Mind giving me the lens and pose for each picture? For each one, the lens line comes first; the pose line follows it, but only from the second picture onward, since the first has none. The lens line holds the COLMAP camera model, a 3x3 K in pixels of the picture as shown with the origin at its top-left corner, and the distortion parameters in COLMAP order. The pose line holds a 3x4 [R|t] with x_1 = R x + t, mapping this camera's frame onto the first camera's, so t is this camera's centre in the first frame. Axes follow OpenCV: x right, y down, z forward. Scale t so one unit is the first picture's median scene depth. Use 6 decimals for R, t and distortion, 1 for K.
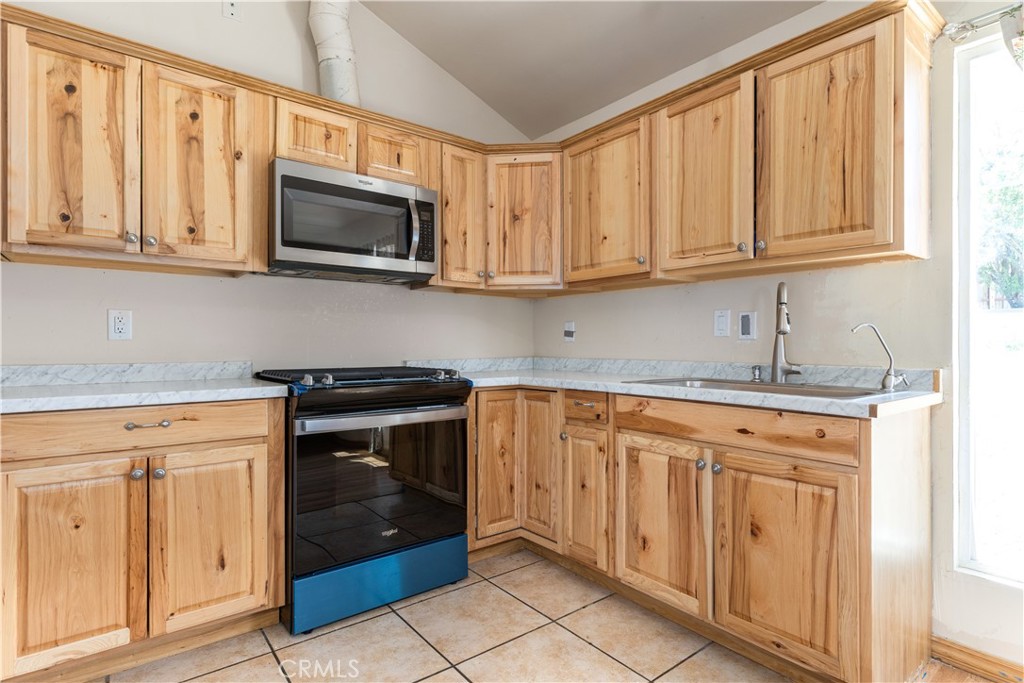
lens RADIAL K [[530.7, 0, 503.2], [0, 530.7, 342.2], [0, 0, 1]] dist [-0.006709, 0.000526]
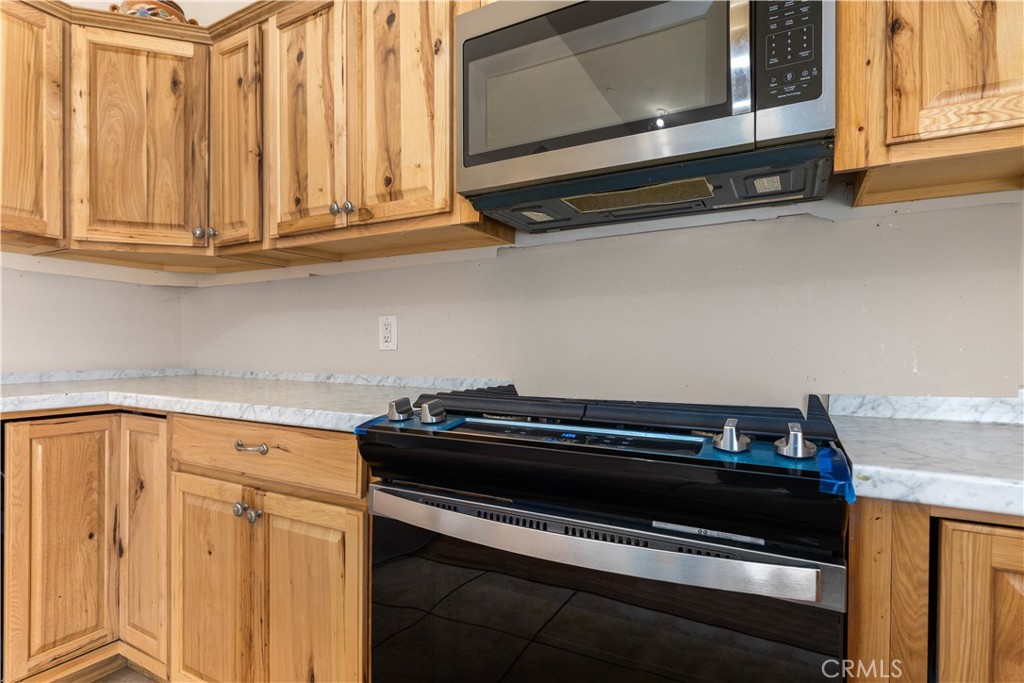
lens RADIAL K [[530.7, 0, 501.4], [0, 530.7, 348.1], [0, 0, 1]] dist [-0.006709, 0.000526]
pose [[0.387555, 0.004067, -0.921838, 0.127004], [0.000942, 0.999988, 0.004807, 0.010245], [0.921846, -0.002731, 0.387547, 0.841332]]
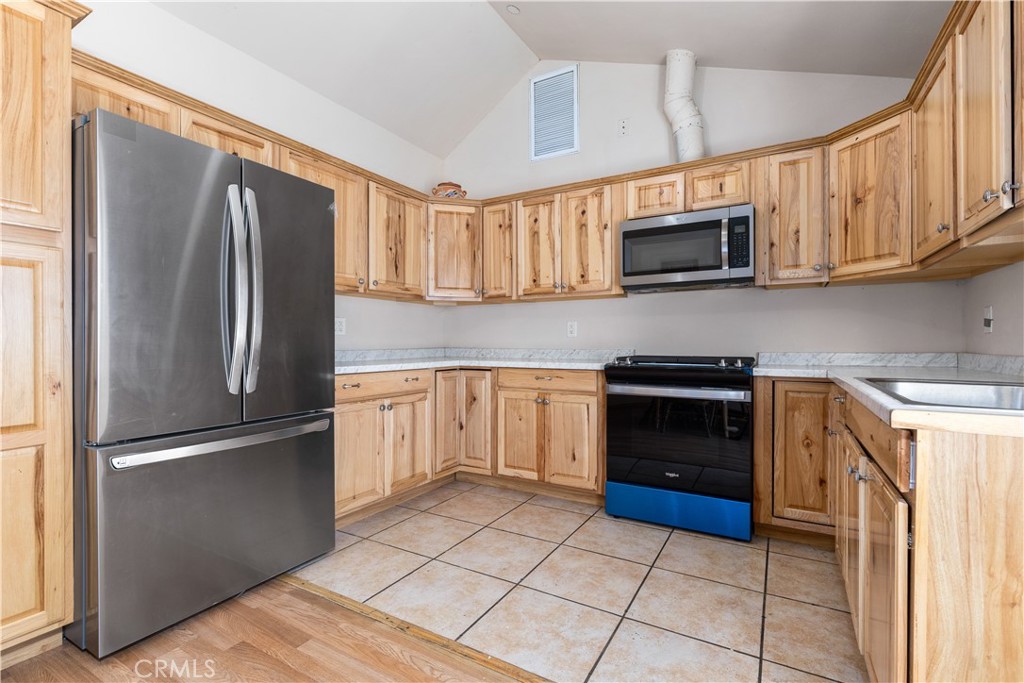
lens RADIAL K [[461.2, 0, 487.0], [0, 461.2, 343.0], [0, 0, 1]] dist [-0.000416, -0.000596]
pose [[0.339030, 0.001566, -0.940774, 0.767516], [0.008056, 0.999957, 0.004567, 0.007440], [0.940741, -0.009127, 0.339003, 0.149959]]
